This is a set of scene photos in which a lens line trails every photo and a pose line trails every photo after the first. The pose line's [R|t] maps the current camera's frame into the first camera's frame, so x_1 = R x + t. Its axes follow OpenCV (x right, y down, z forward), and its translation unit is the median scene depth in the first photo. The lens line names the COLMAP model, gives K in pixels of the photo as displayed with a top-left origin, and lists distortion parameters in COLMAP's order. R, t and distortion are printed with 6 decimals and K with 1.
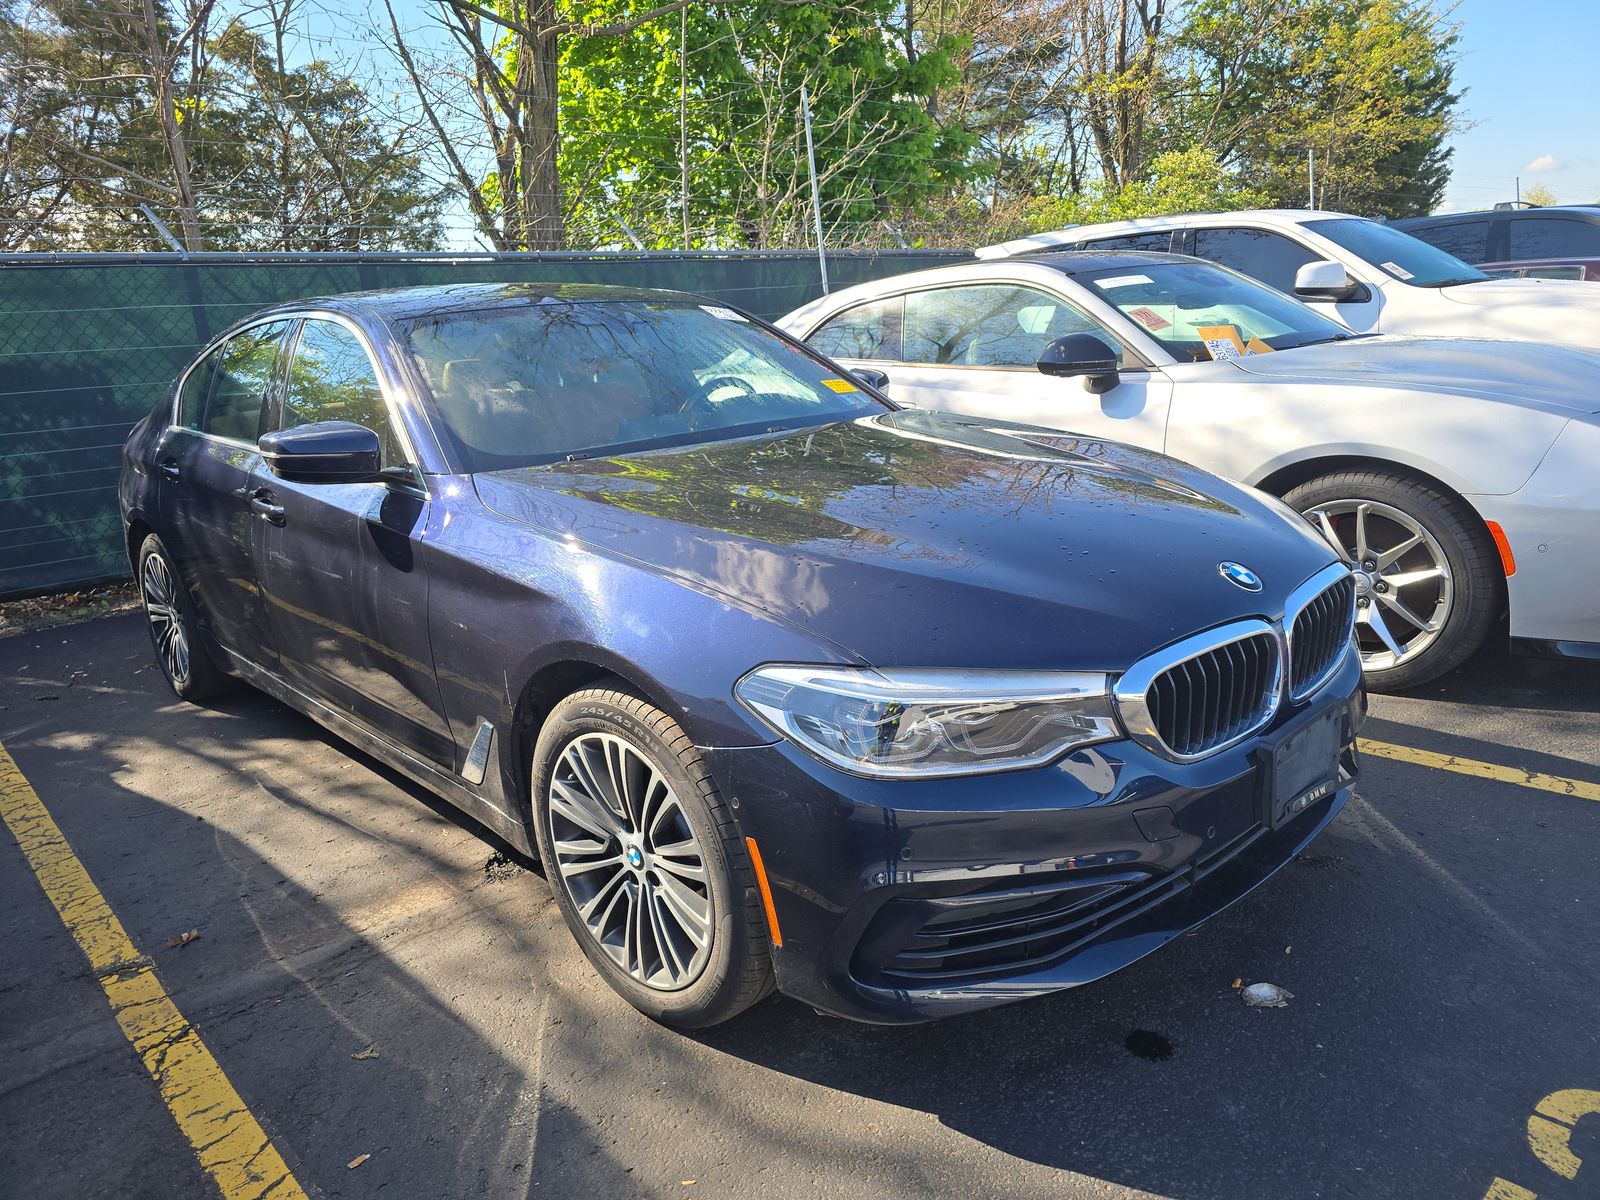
lens RADIAL K [[1064.9, 0, 806.3], [0, 1064.9, 598.4], [0, 0, 1]] dist [0.066441, -0.064472]
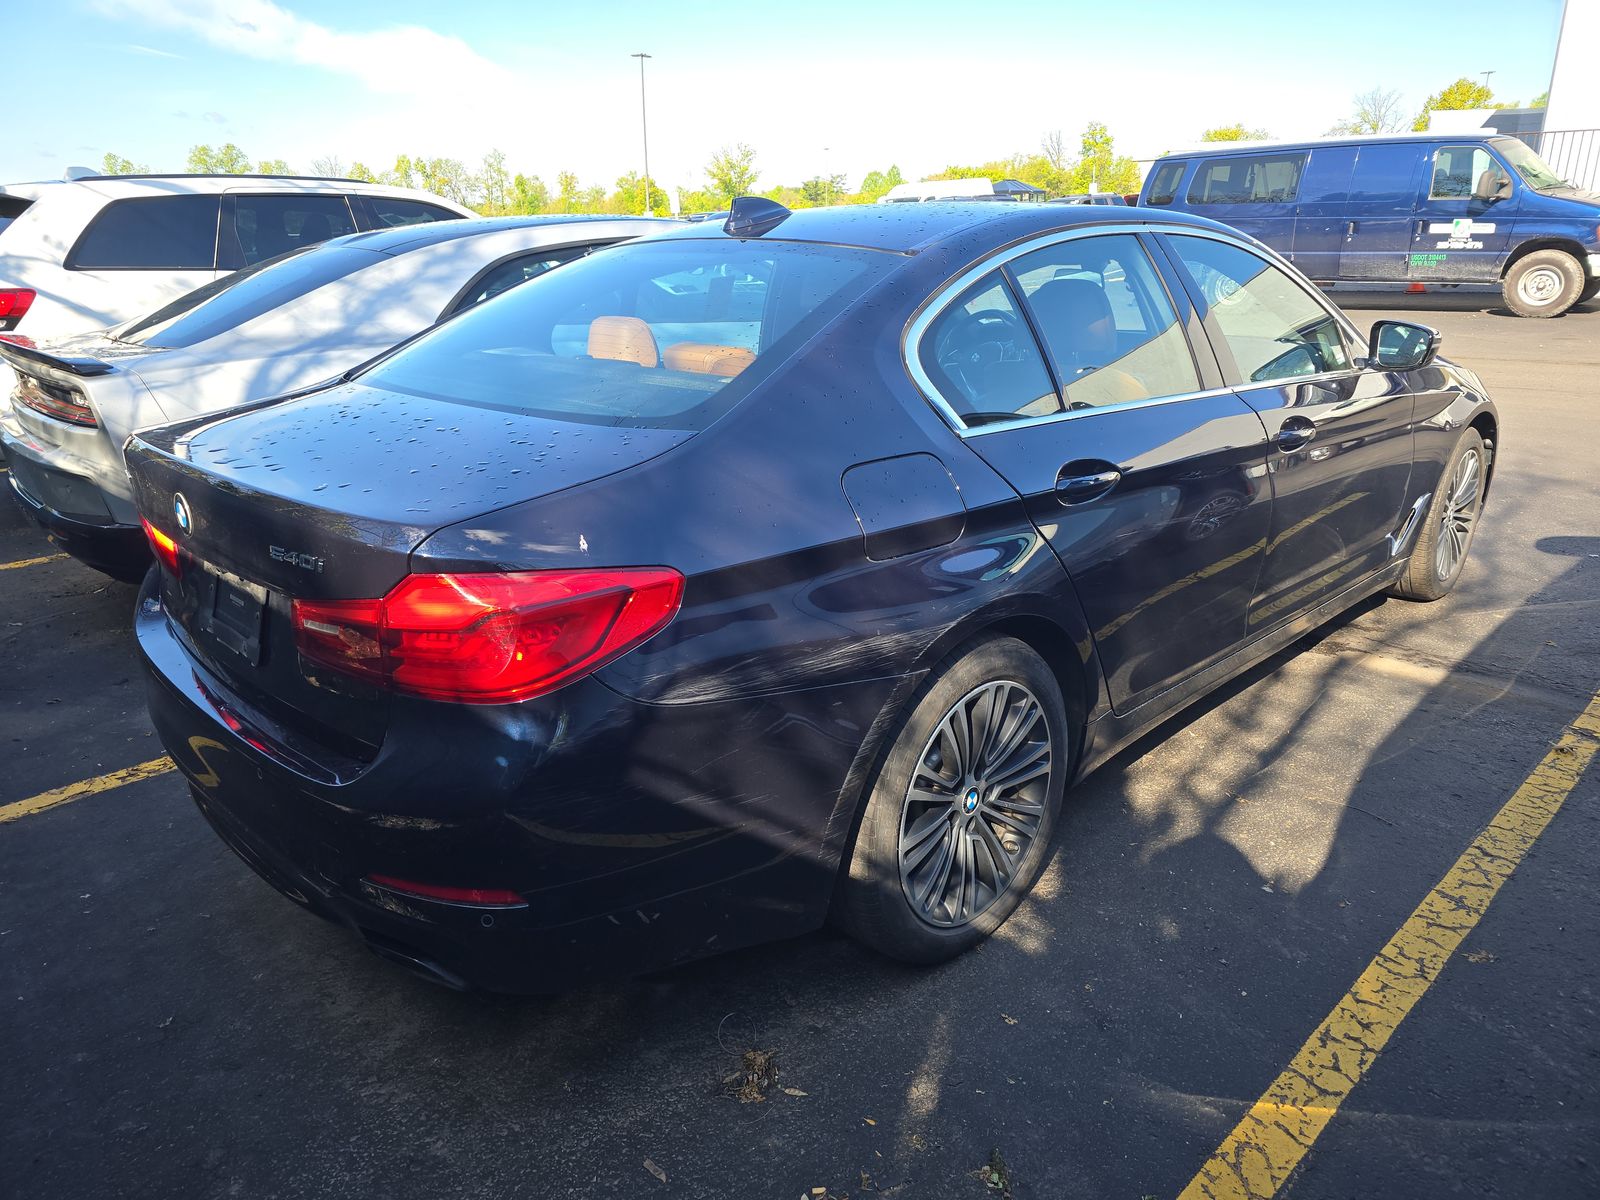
lens RADIAL K [[1064.9, 0, 806.3], [0, 1064.9, 598.4], [0, 0, 1]] dist [0.066441, -0.064472]
pose [[-0.005326, -0.270979, 0.962570, -1.453638], [0.265400, 0.927680, 0.262626, -0.311488], [-0.964124, 0.256865, 0.066977, 1.410423]]
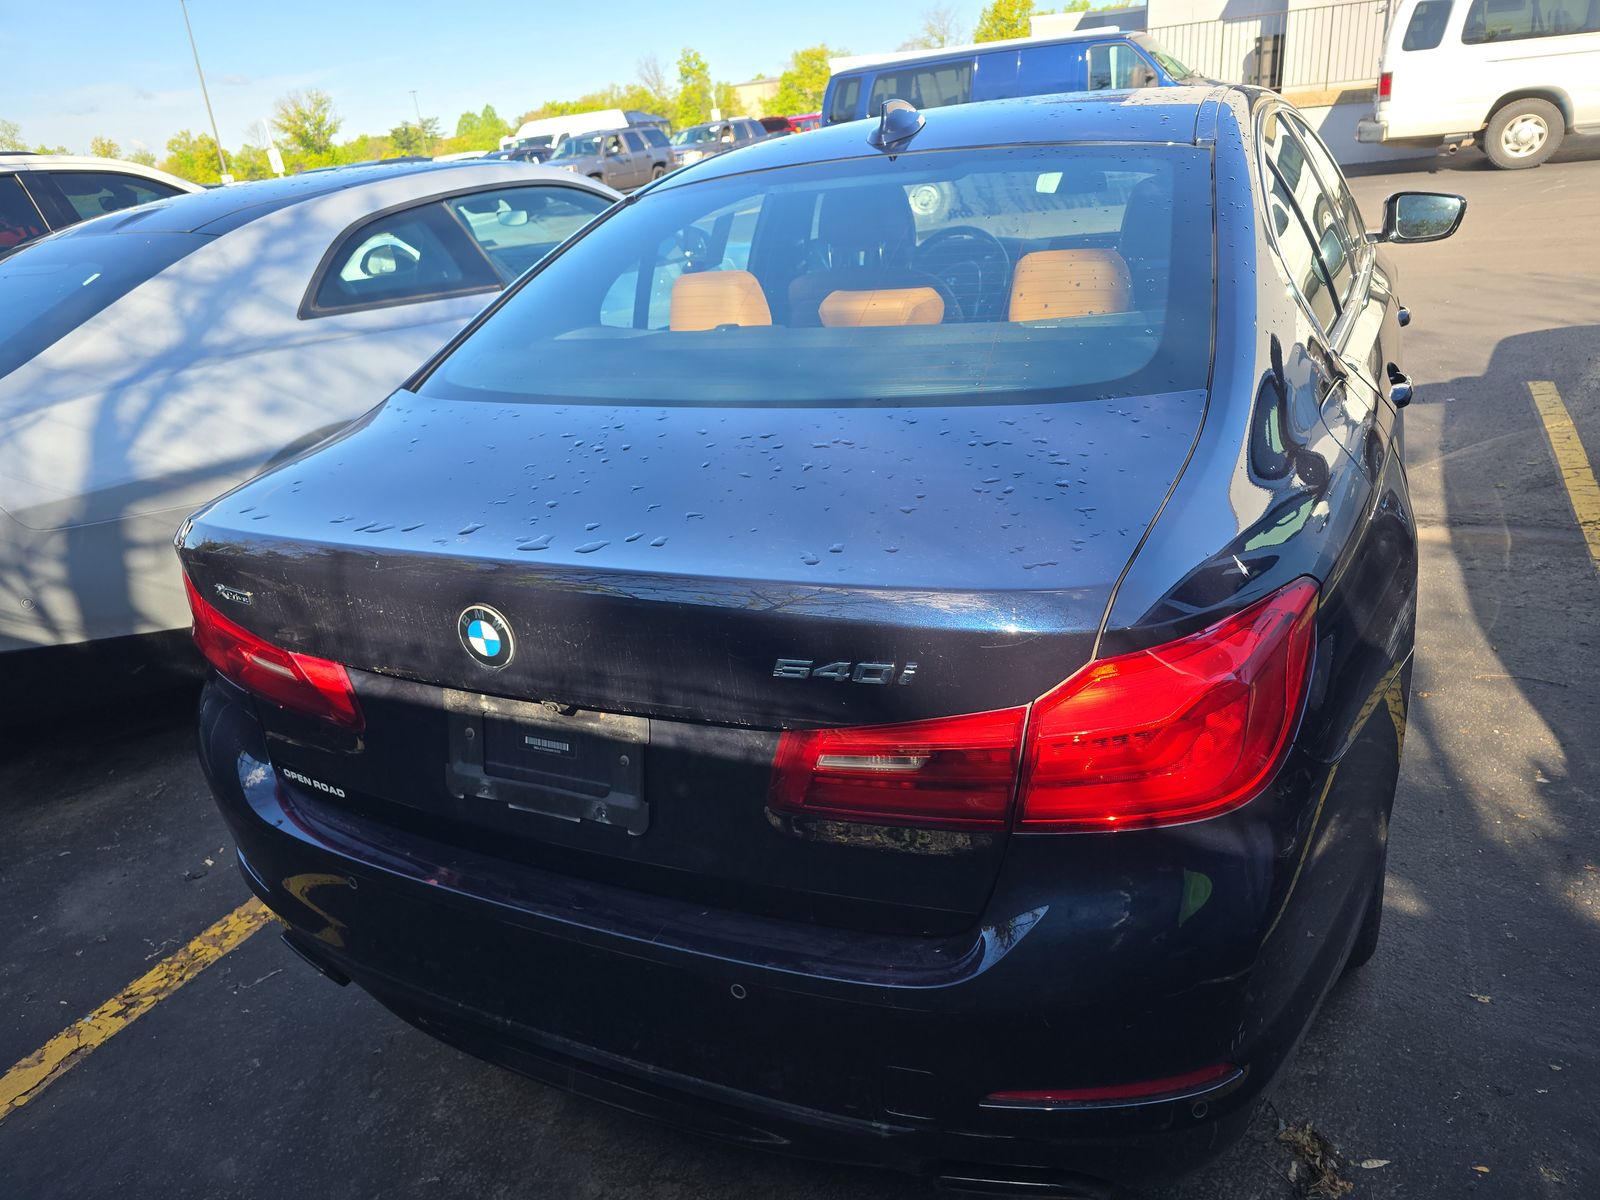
lens RADIAL K [[1064.9, 0, 806.3], [0, 1064.9, 598.4], [0, 0, 1]] dist [0.066441, -0.064472]
pose [[-0.328021, -0.286631, 0.900136, -1.239131], [0.343776, 0.851304, 0.396358, -0.415187], [-0.879898, 0.439459, -0.180709, 1.738880]]
